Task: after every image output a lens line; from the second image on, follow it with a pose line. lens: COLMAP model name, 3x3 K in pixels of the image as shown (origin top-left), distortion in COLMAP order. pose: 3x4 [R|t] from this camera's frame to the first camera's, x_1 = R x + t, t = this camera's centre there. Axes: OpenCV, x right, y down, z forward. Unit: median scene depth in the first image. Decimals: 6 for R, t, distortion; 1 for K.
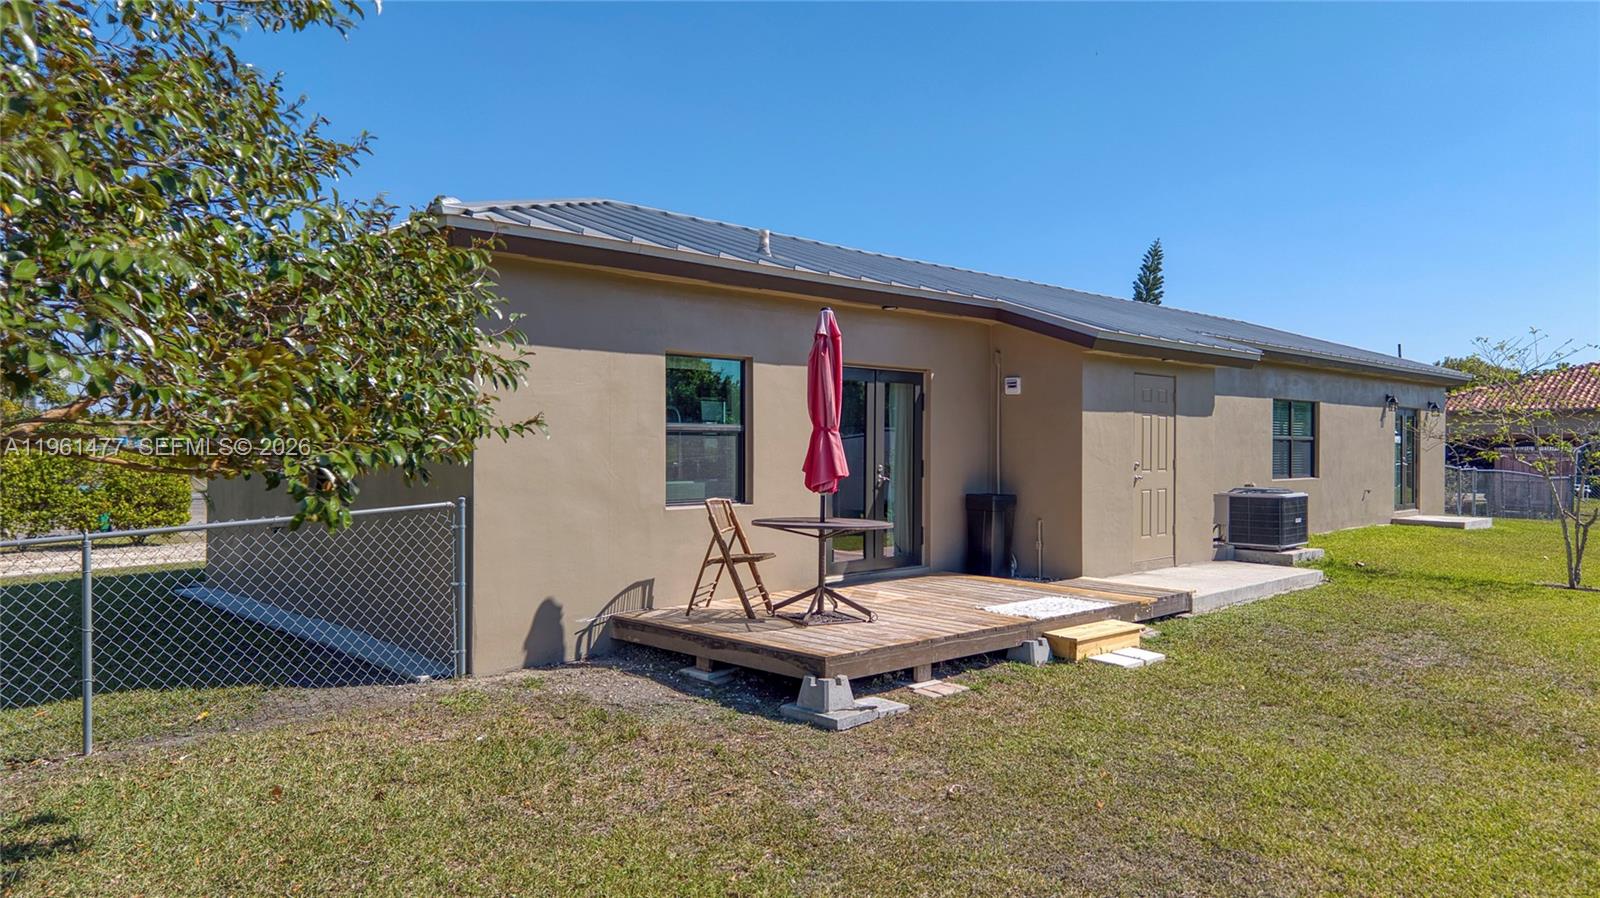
lens RADIAL K [[1066.2, 0, 804.9], [0, 1066.2, 469.8], [0, 0, 1]] dist [0.015047, -0.003430]
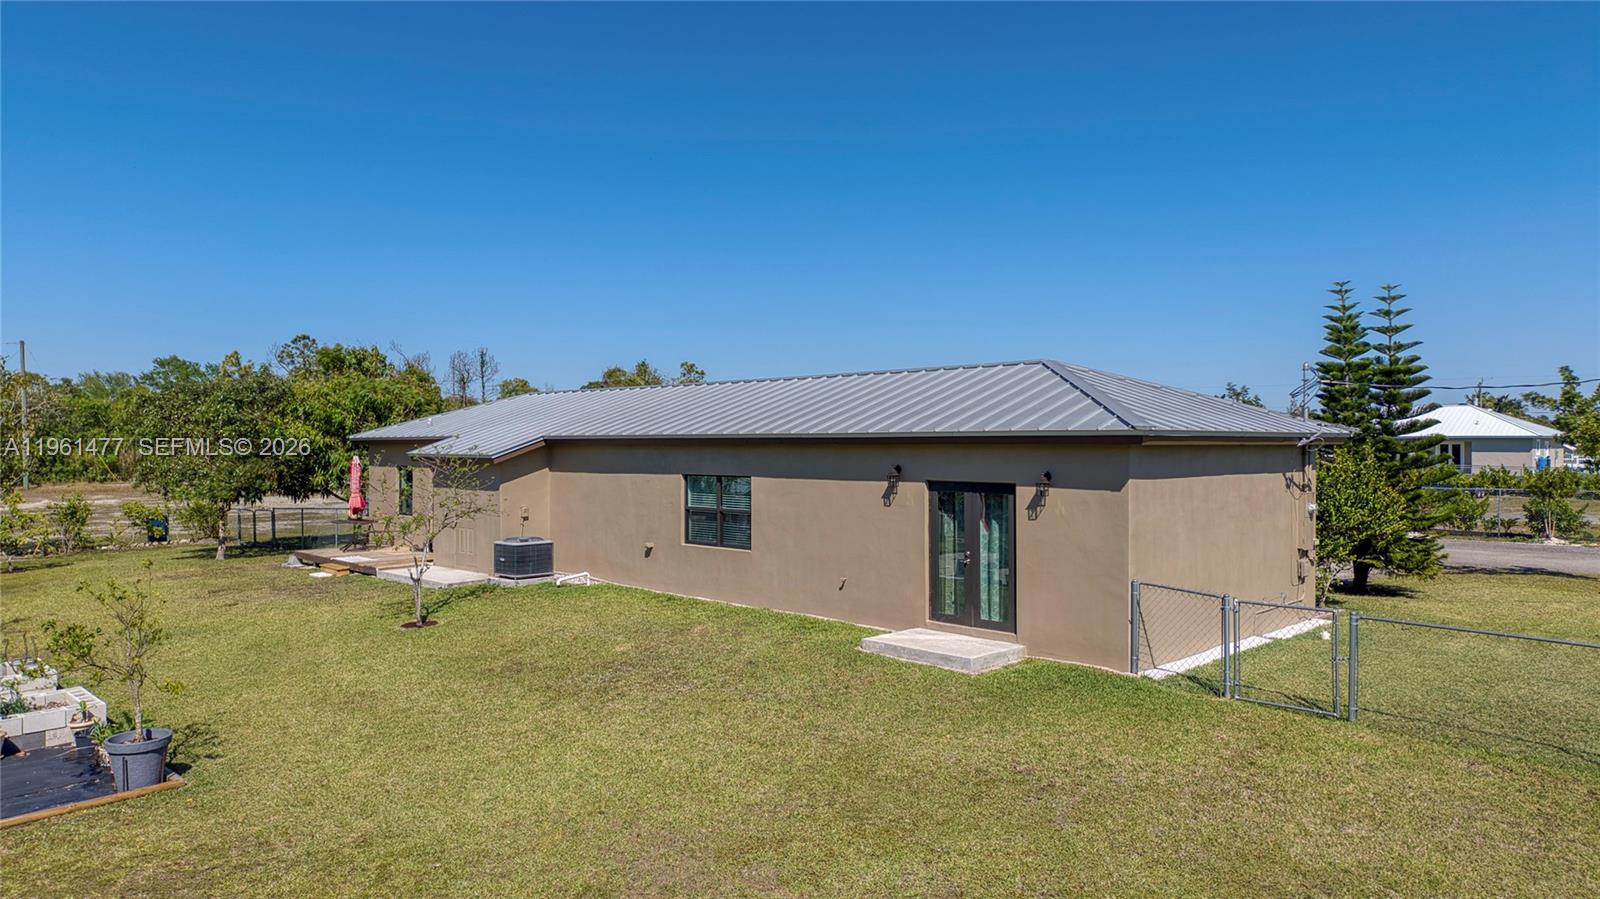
lens RADIAL K [[1066.2, 0, 804.9], [0, 1066.2, 470.3], [0, 0, 1]] dist [0.015047, -0.003430]
pose [[0.017131, 0.021416, -0.999624, 3.199737], [-0.022000, 0.999537, 0.021037, -0.197001], [0.999611, 0.021632, 0.017594, 2.244371]]
